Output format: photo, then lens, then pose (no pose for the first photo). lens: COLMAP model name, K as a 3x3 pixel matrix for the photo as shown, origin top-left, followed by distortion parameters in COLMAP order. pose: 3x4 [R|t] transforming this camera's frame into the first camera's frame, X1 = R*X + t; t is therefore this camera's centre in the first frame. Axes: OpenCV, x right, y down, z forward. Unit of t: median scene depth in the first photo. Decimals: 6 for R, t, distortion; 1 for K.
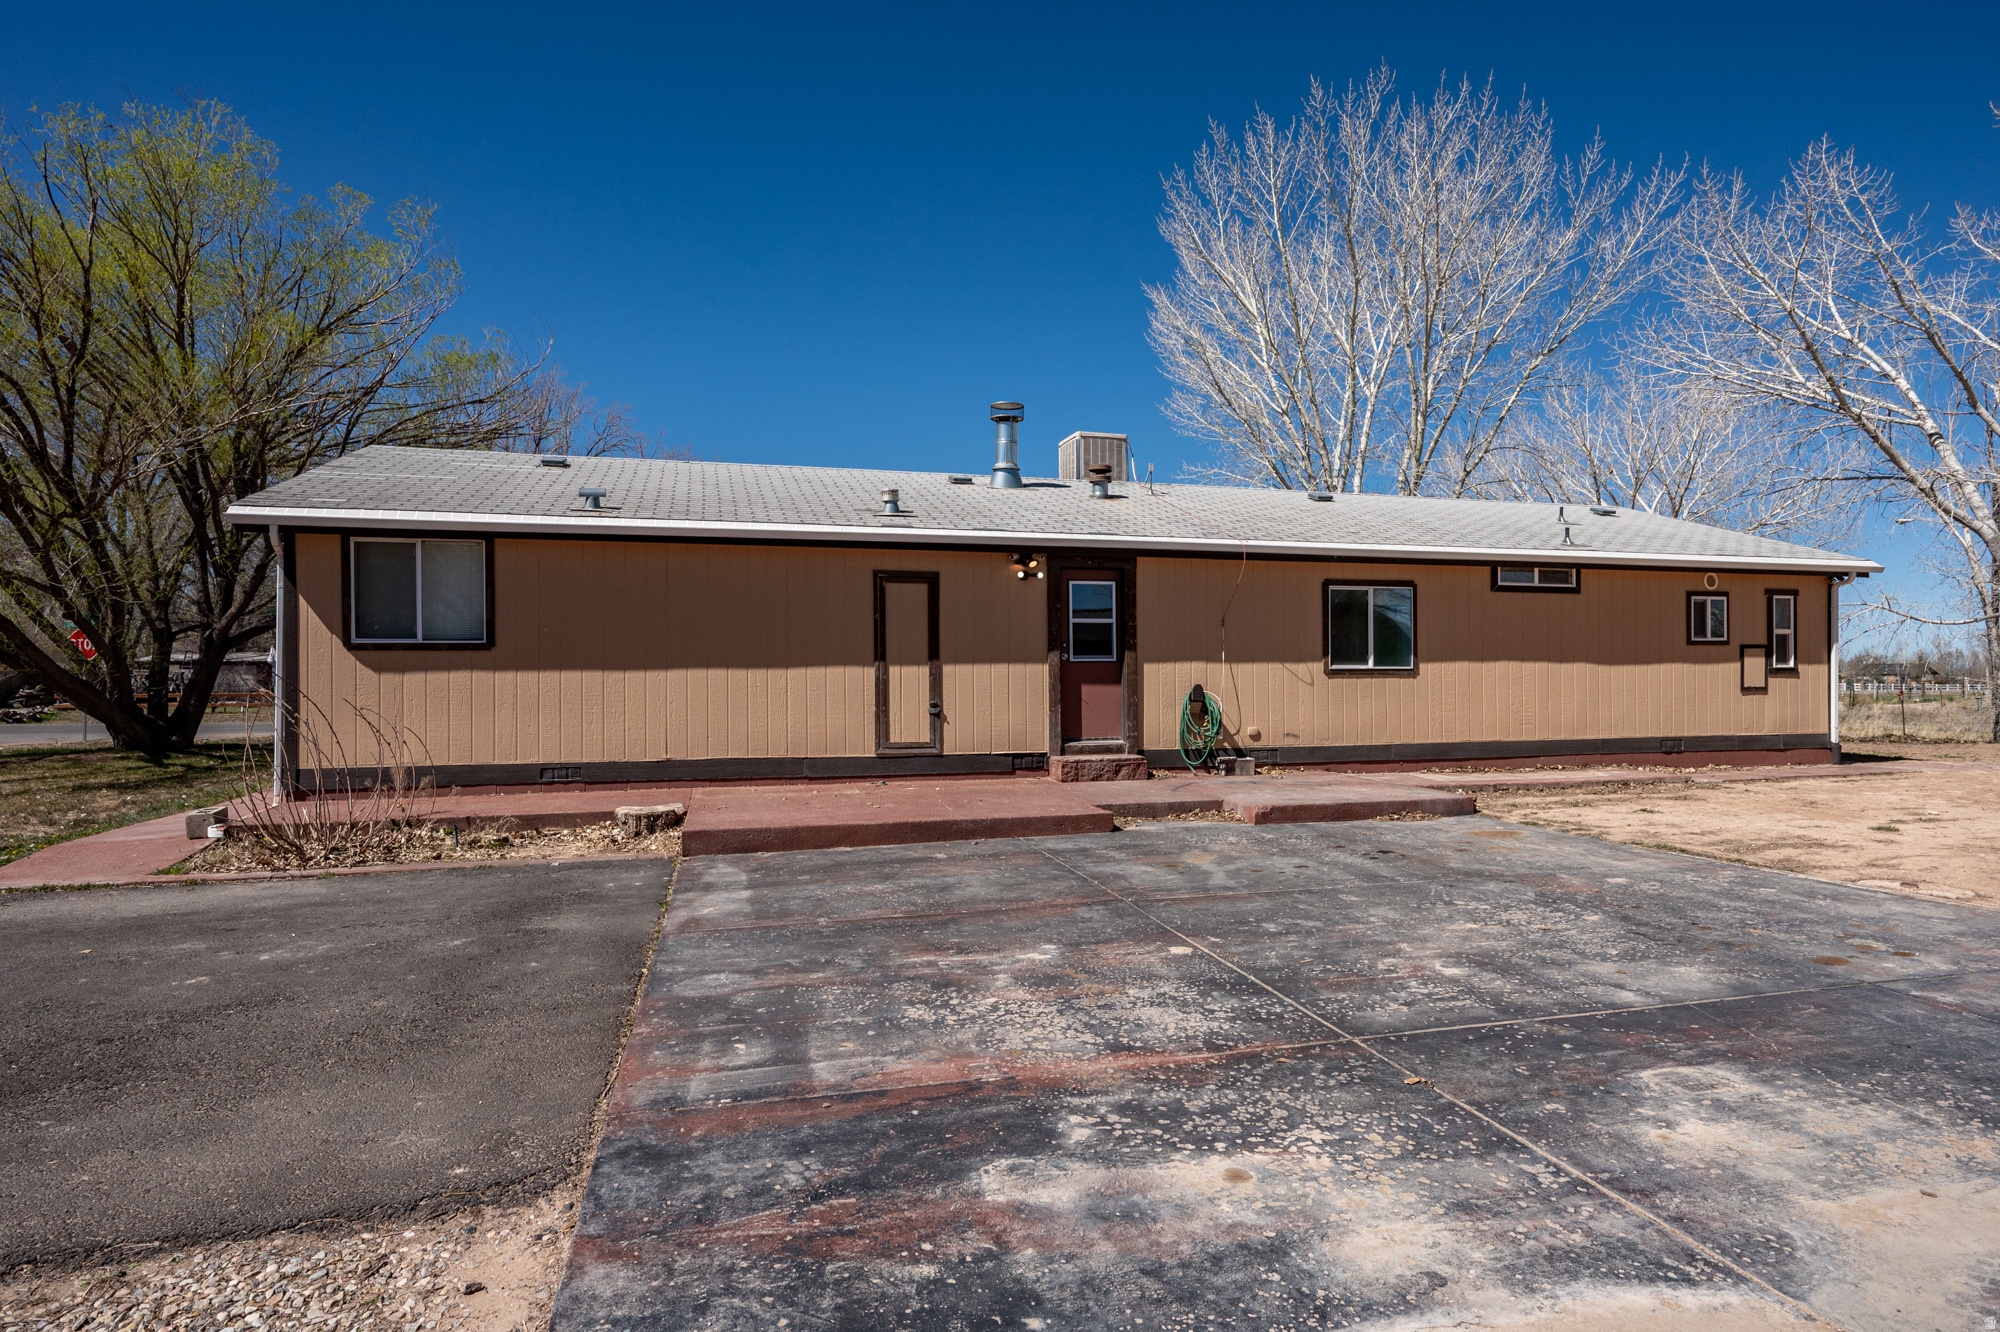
lens RADIAL K [[1084.9, 0, 1000.0], [0, 1084.9, 666.0], [0, 0, 1]] dist [0.001384, -0.000037]
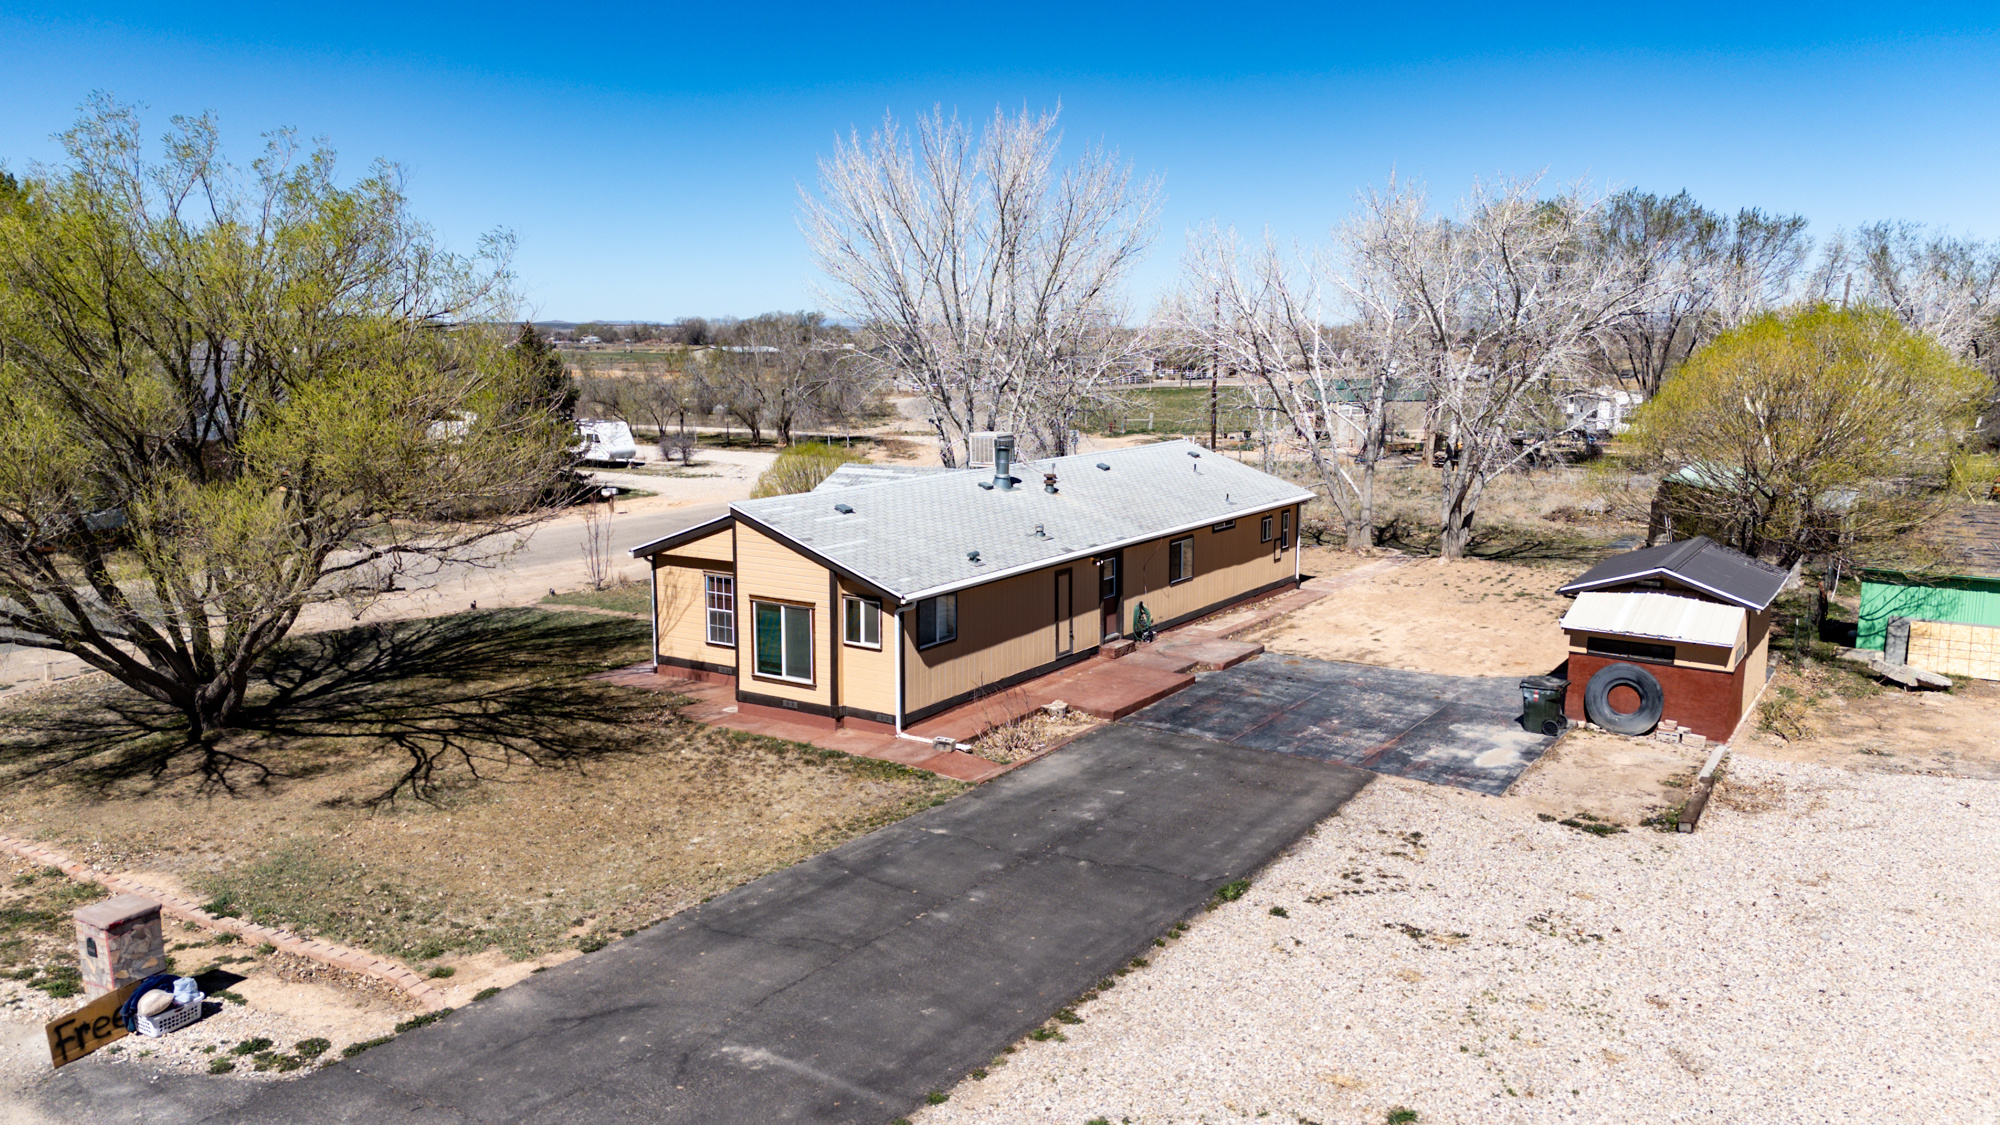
lens RADIAL K [[1459.4, 0, 1006.2], [0, 1459.4, 563.2], [0, 0, 1]] dist [0.083417, -0.082938]
pose [[0.786502, -0.114540, 0.606874, -1.831674], [0.020389, 0.986931, 0.159847, -0.549419], [-0.617251, -0.113347, 0.778558, -1.139019]]
